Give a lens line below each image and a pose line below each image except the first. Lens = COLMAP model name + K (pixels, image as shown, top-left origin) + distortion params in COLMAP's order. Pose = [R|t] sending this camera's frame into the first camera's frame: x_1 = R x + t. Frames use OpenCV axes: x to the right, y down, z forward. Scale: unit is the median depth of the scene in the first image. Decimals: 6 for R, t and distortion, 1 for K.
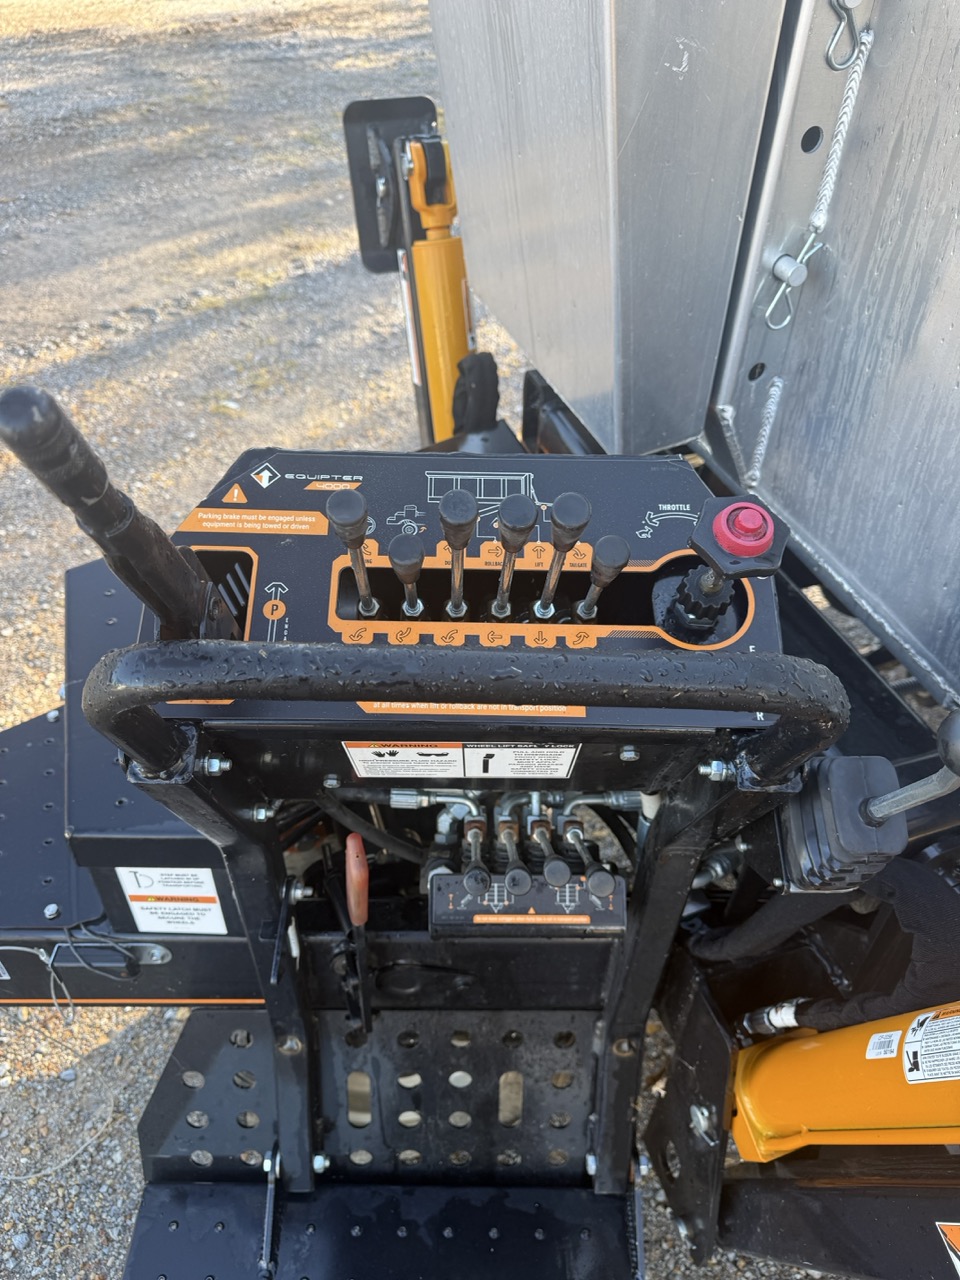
lens RADIAL K [[833.2, 0, 480.0], [0, 833.2, 640.0], [0, 0, 1]] dist [0.000943, -0.000020]
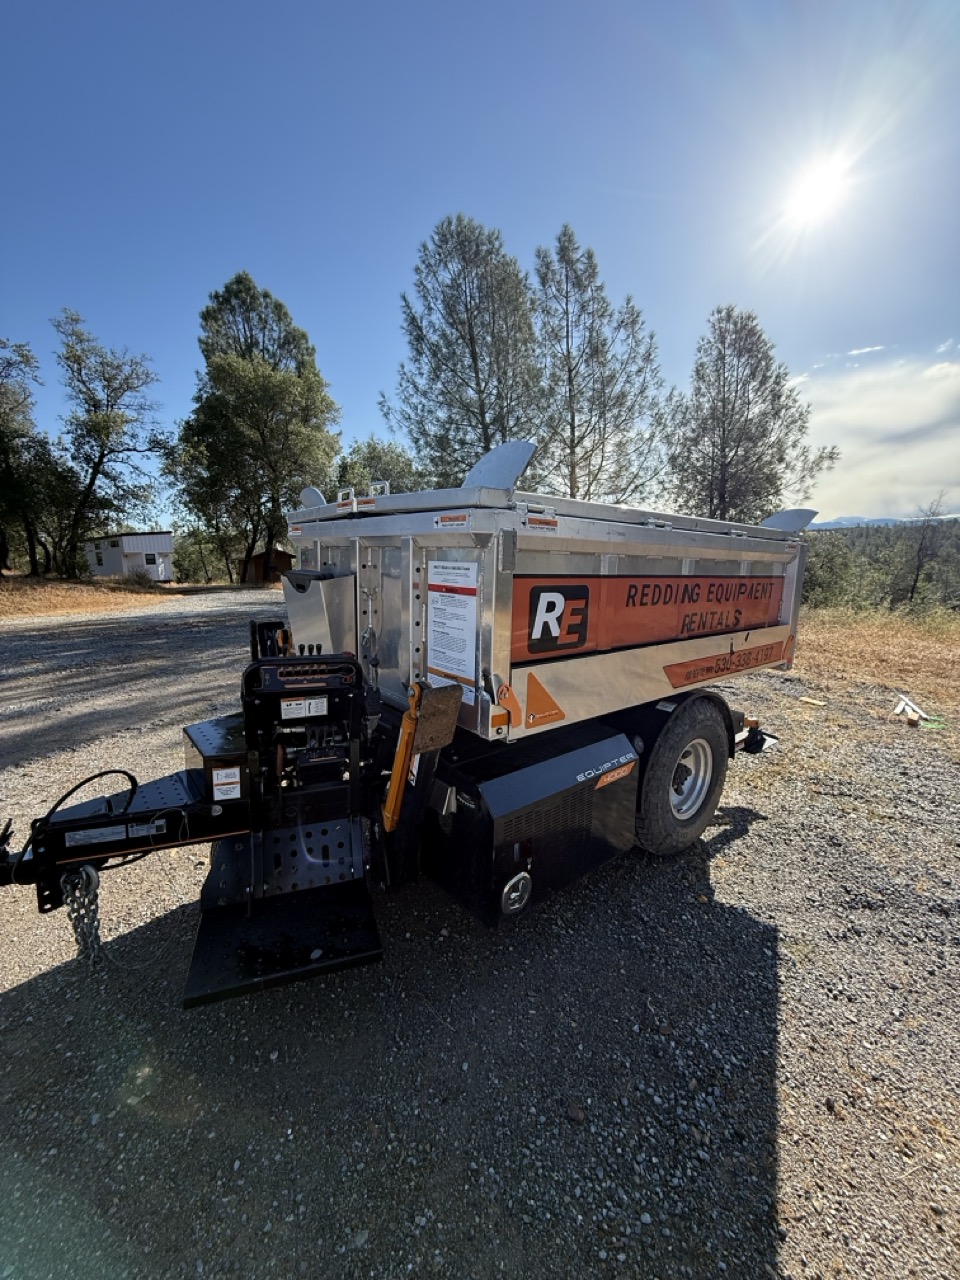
lens RADIAL K [[508.4, 0, 480.0], [0, 508.4, 640.0], [0, 0, 1]] dist [0.000218, -0.000003]
pose [[0.940385, -0.049734, 0.336457, -0.032475], [0.215621, 0.852223, -0.476680, 1.268965], [-0.263029, 0.520809, 0.812141, -1.768220]]
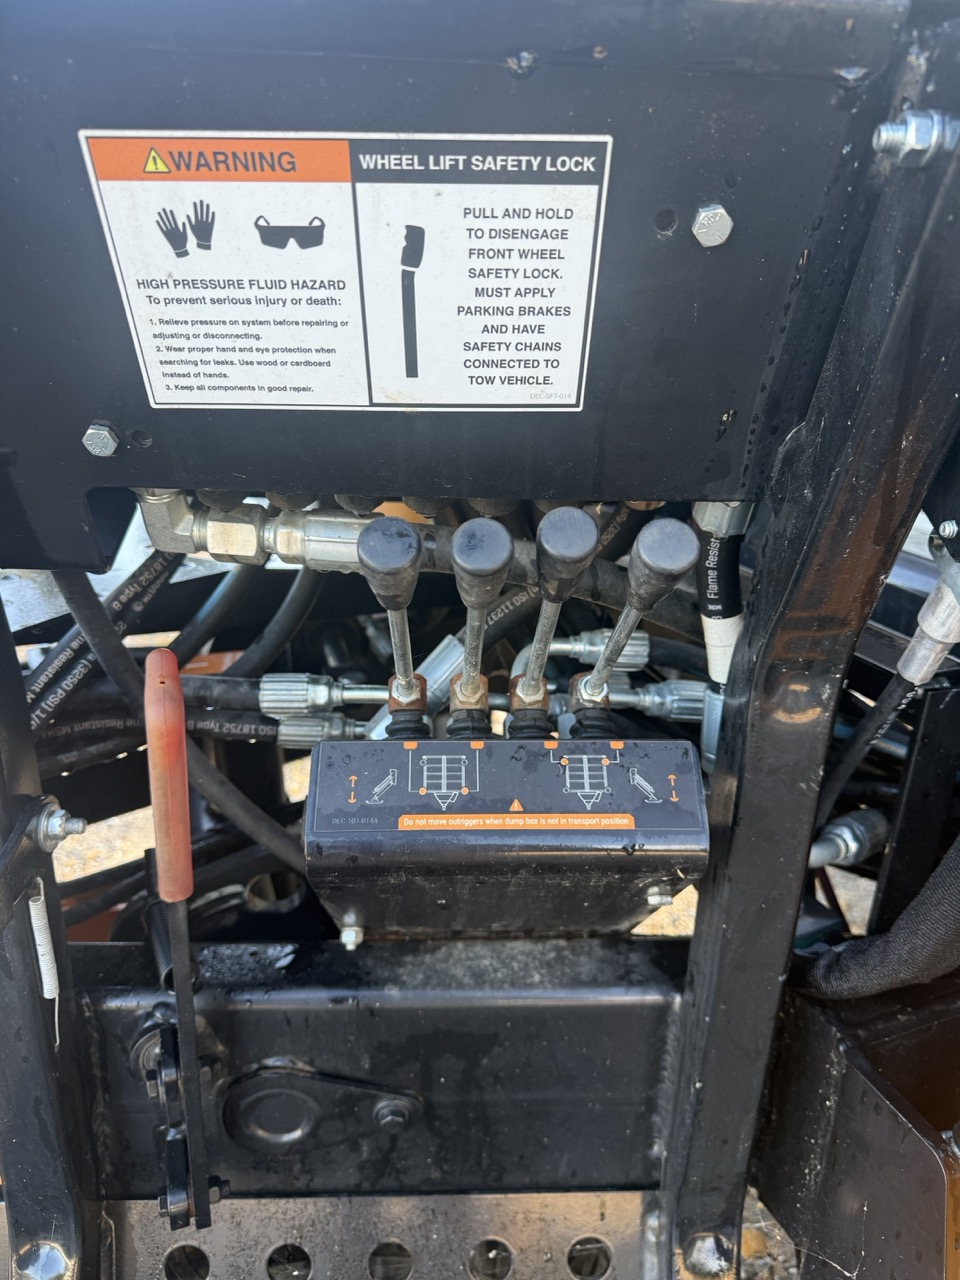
lens RADIAL K [[913.0, 0, 480.0], [0, 913.0, 640.0], [0, 0, 1]] dist [0.002773, -0.000462]
pose [[0.999322, -0.008757, 0.035769, 0.021878], [0.019992, 0.944726, -0.327251, 0.407095], [-0.030926, 0.327744, 0.944260, 0.453853]]
